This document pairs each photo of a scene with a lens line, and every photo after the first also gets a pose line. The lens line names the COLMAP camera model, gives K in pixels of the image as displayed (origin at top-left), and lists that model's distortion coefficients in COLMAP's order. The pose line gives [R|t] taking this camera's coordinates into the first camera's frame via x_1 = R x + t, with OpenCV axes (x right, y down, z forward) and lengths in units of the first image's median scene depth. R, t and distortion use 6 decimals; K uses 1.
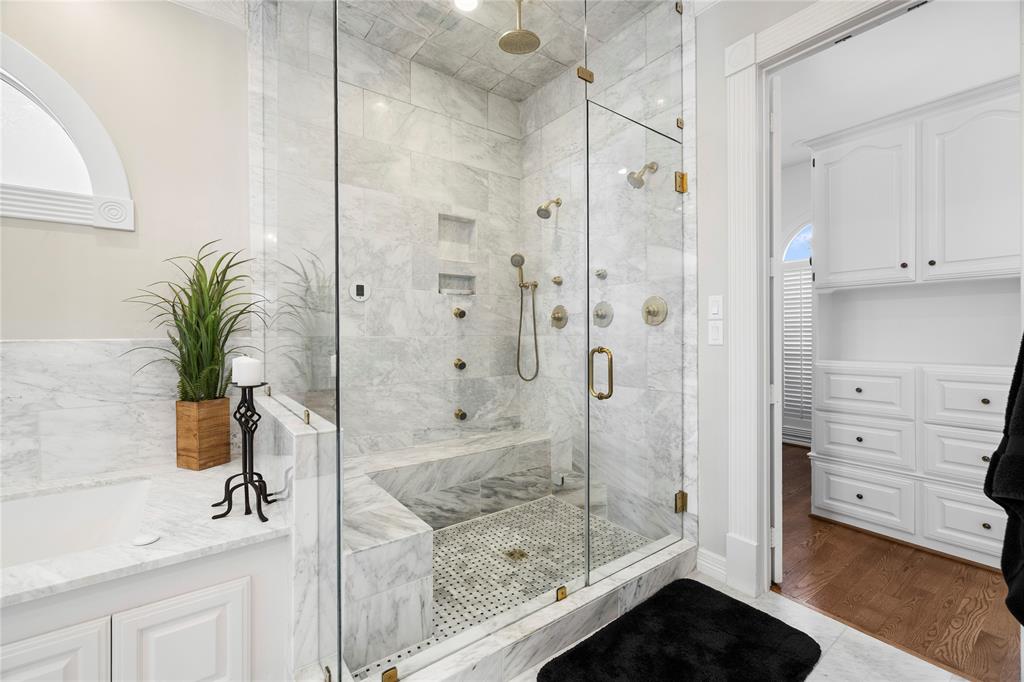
lens RADIAL K [[435.0, 0, 512.6], [0, 435.0, 336.9], [0, 0, 1]] dist [0.003342, 0.000462]
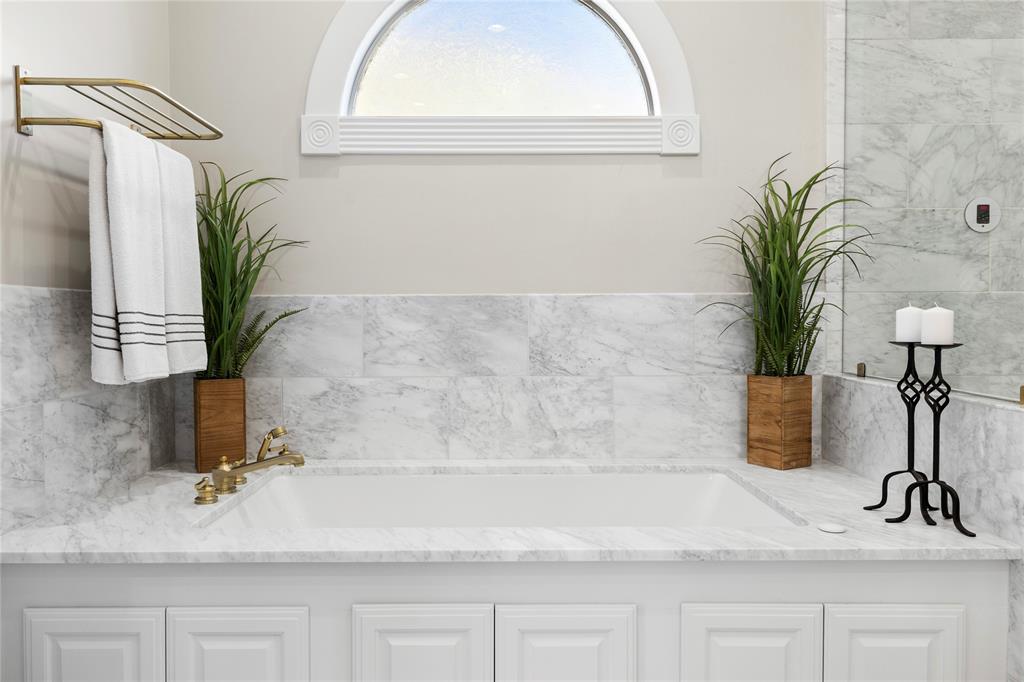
lens RADIAL K [[785.4, 0, 511.1], [0, 785.4, 341.0], [0, 0, 1]] dist [-0.004625, 0.003868]
pose [[0.804294, 0.019954, -0.593896, -0.303097], [-0.004817, 0.999622, 0.027063, 0.054735], [0.594212, -0.018906, 0.804086, -0.332948]]
